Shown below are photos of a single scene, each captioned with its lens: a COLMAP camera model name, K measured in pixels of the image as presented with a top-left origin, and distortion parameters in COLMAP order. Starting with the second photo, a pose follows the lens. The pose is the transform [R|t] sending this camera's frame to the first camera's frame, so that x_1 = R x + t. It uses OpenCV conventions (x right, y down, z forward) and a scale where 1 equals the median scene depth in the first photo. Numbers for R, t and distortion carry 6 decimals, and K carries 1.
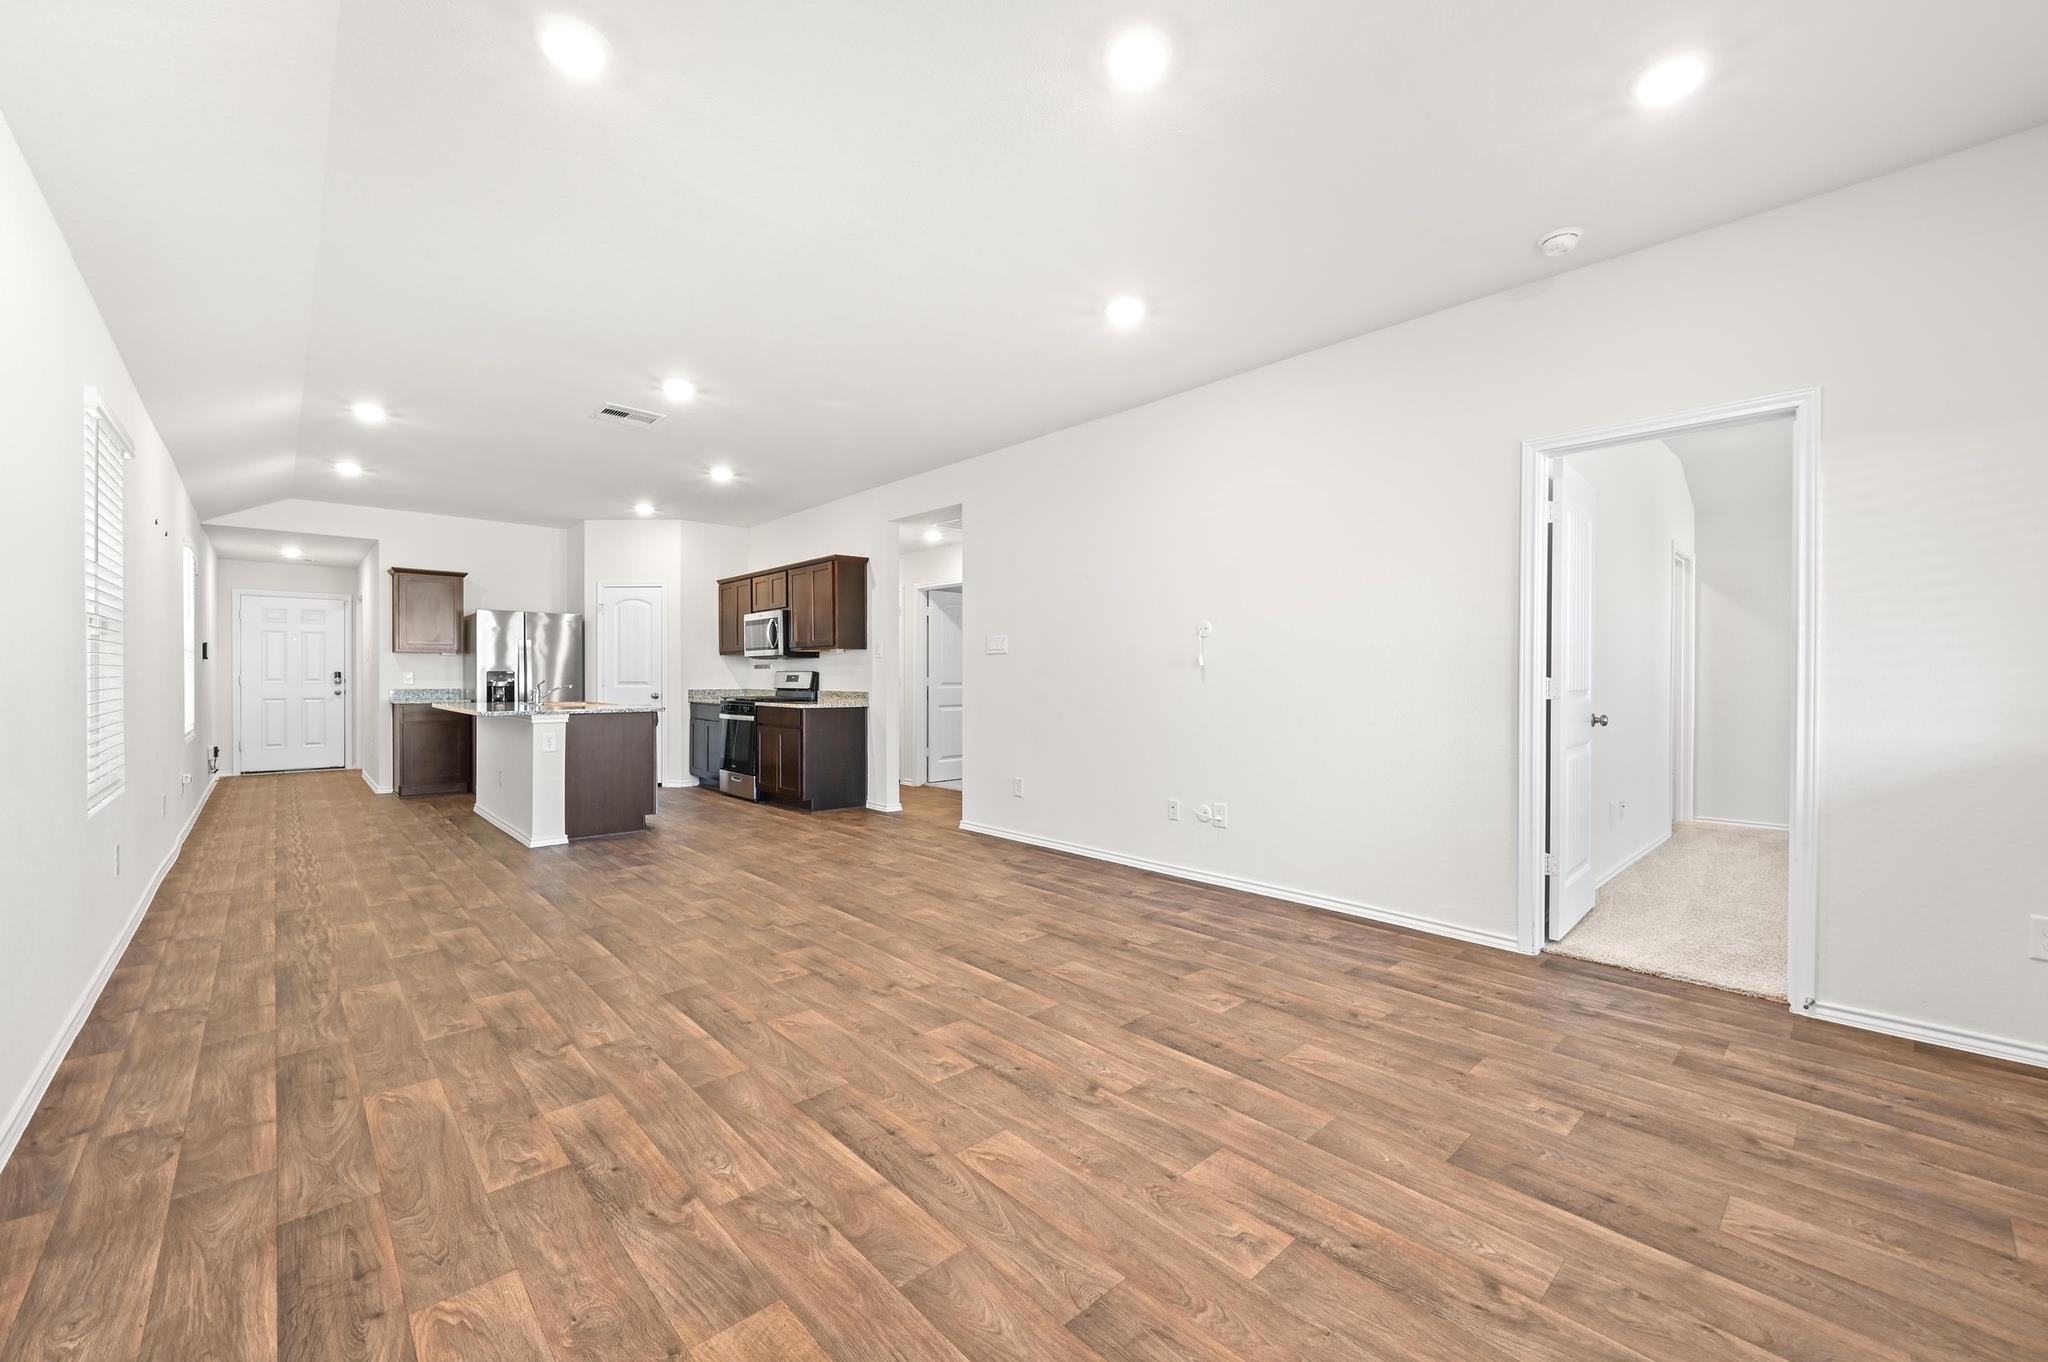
lens RADIAL K [[805.6, 0, 1029.5], [0, 805.6, 693.7], [0, 0, 1]] dist [-0.009702, 0.000009]
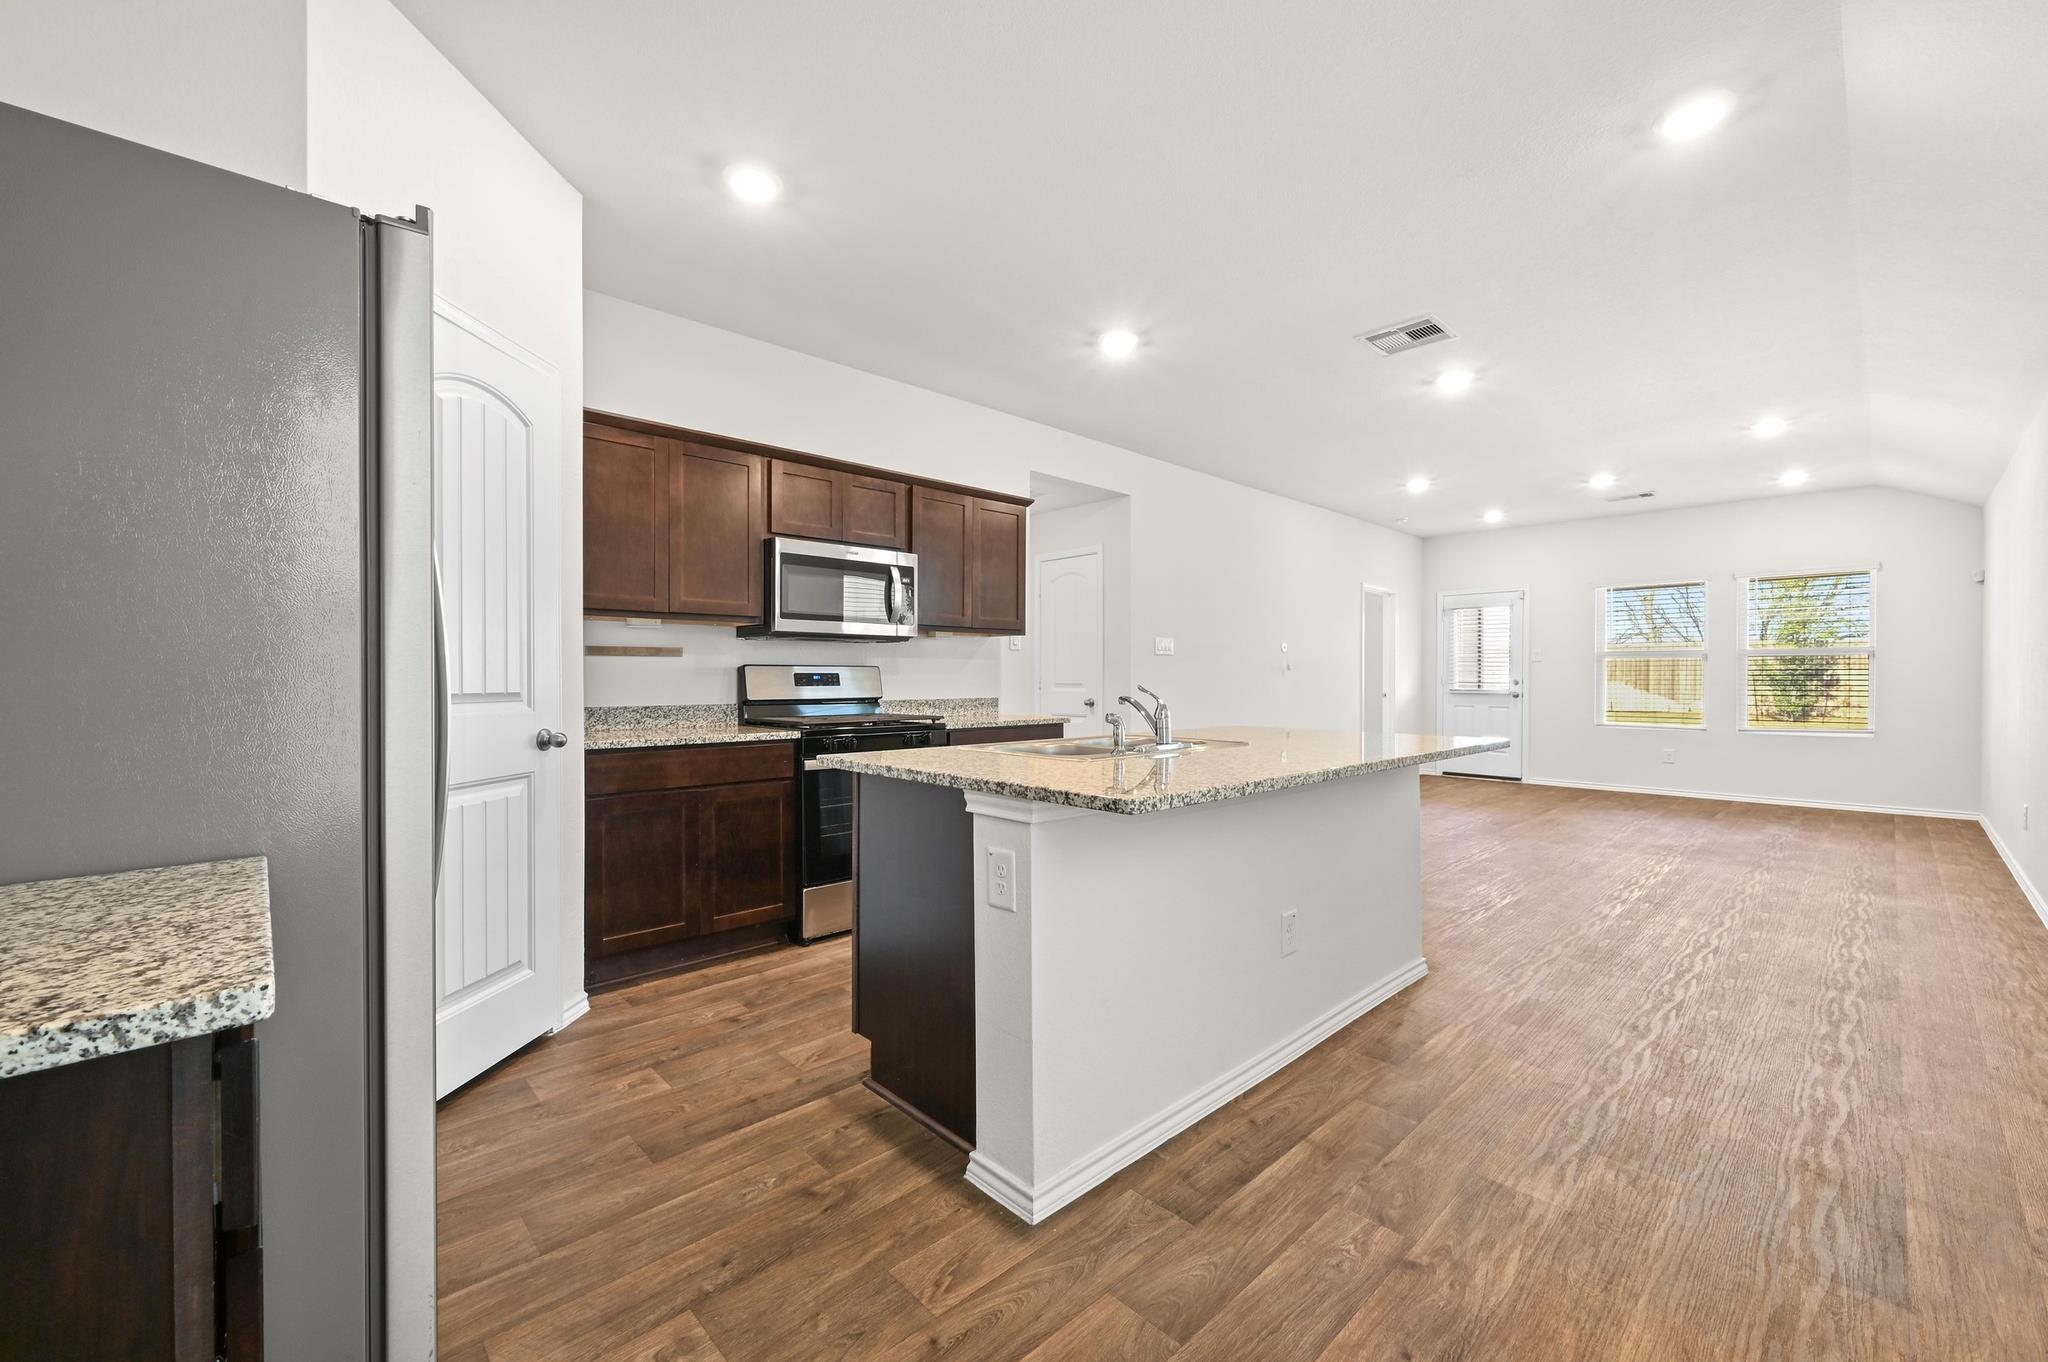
lens RADIAL K [[818.4, 0, 1039.2], [0, 818.4, 676.0], [0, 0, 1]] dist [0.010208, -0.000164]
pose [[-0.014811, -0.002878, 0.999886, -1.242785], [0.016451, 0.999860, 0.003122, -0.031028], [-0.999755, 0.016495, -0.014762, 1.318636]]
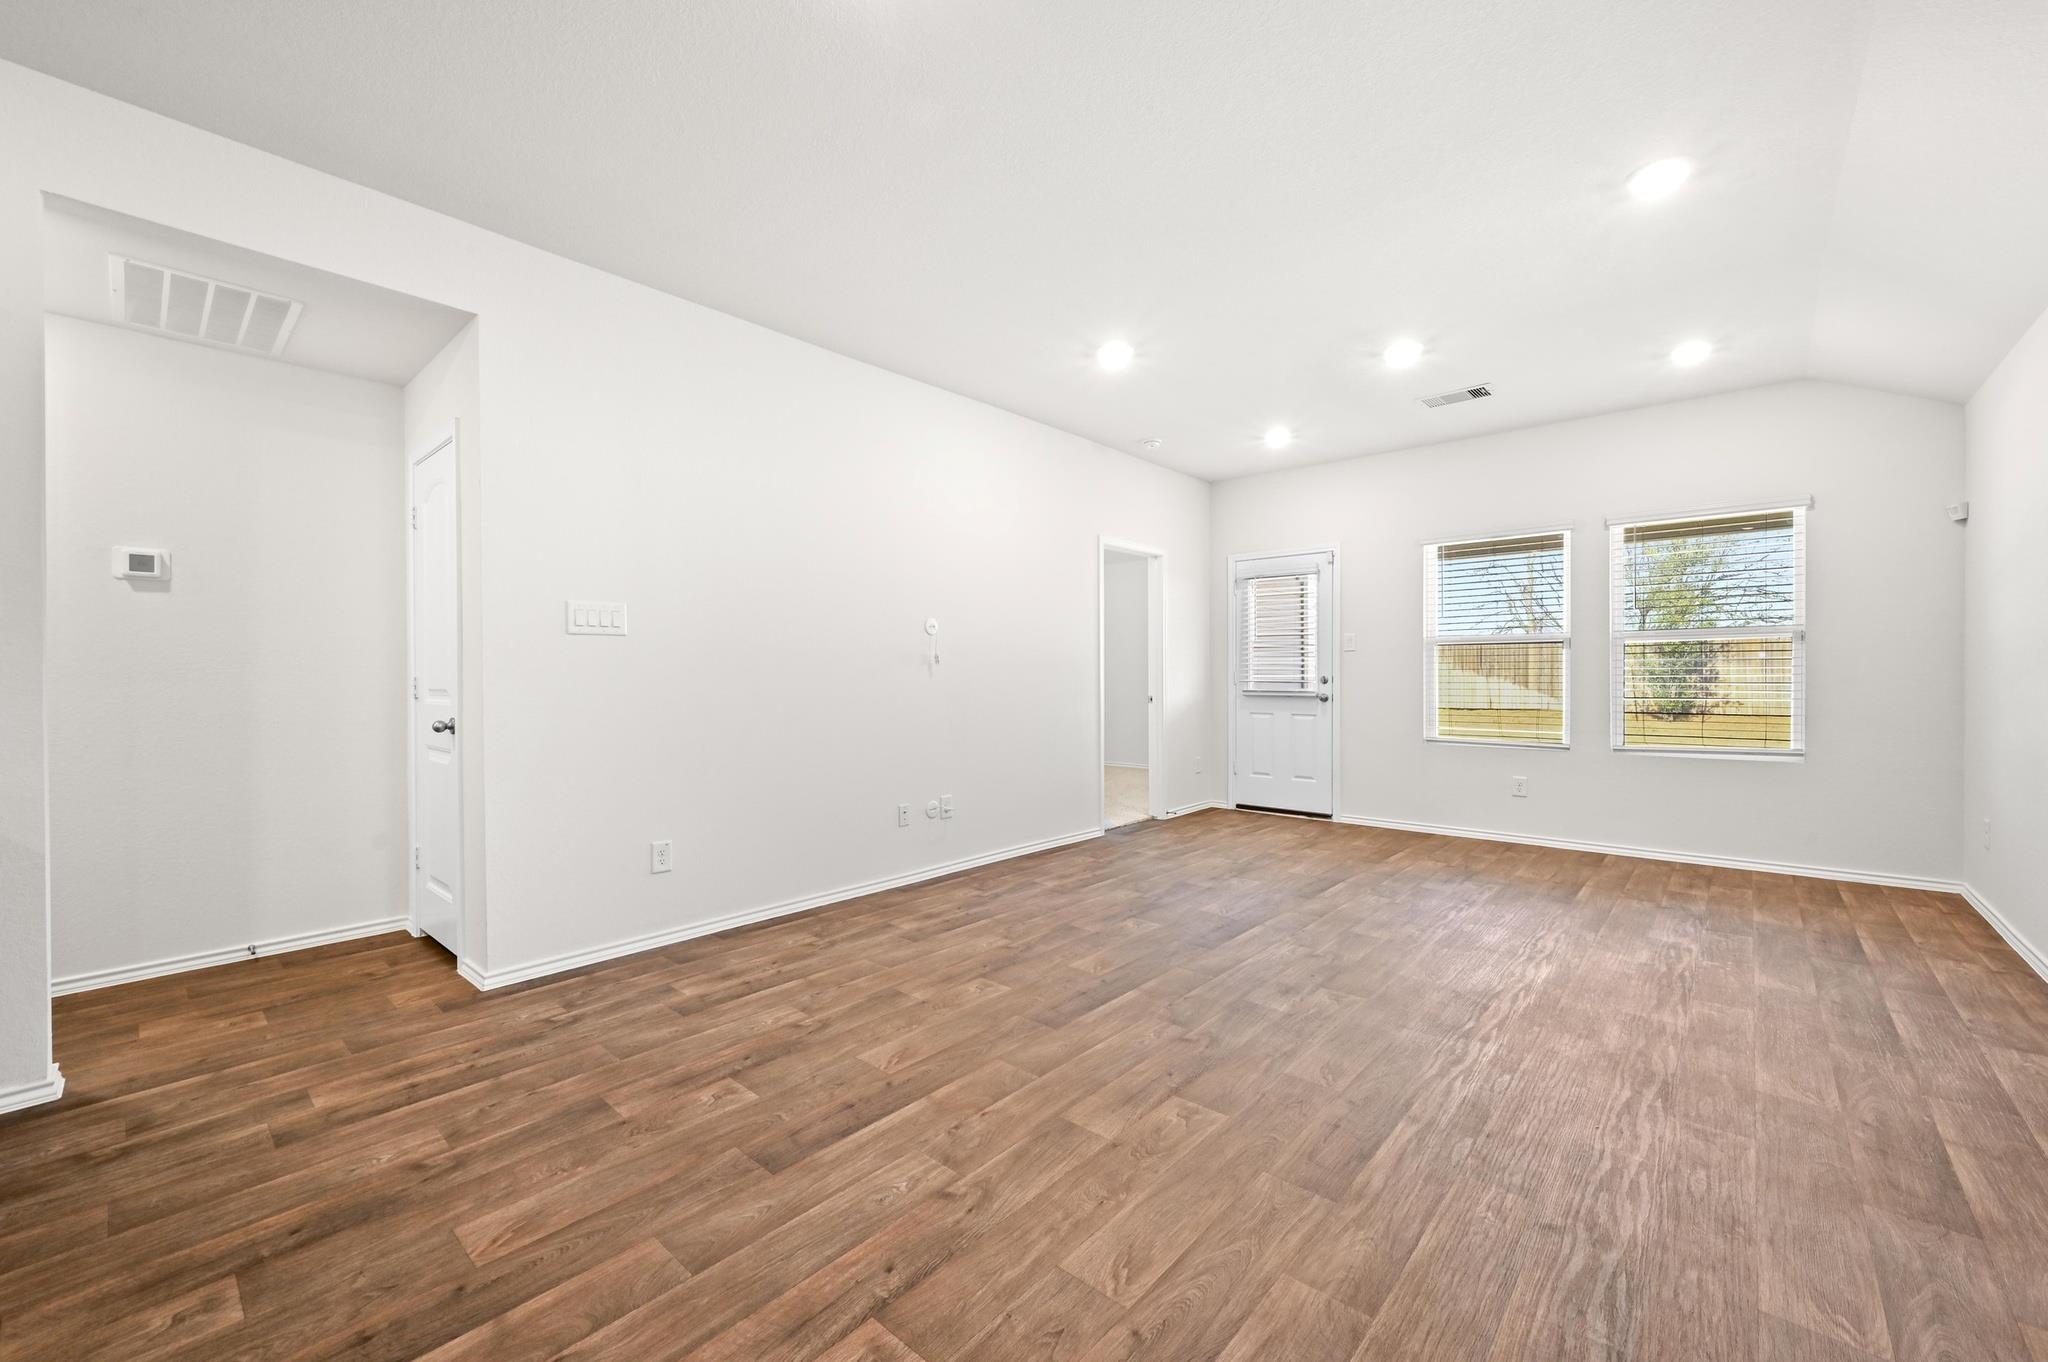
lens RADIAL K [[818.4, 0, 1039.2], [0, 818.4, 676.0], [0, 0, 1]] dist [0.010208, -0.000164]
pose [[-0.103732, -0.004943, 0.994593, -0.709685], [0.020865, 0.999757, 0.007144, -0.019996], [-0.994386, 0.021493, -0.103604, 0.843780]]
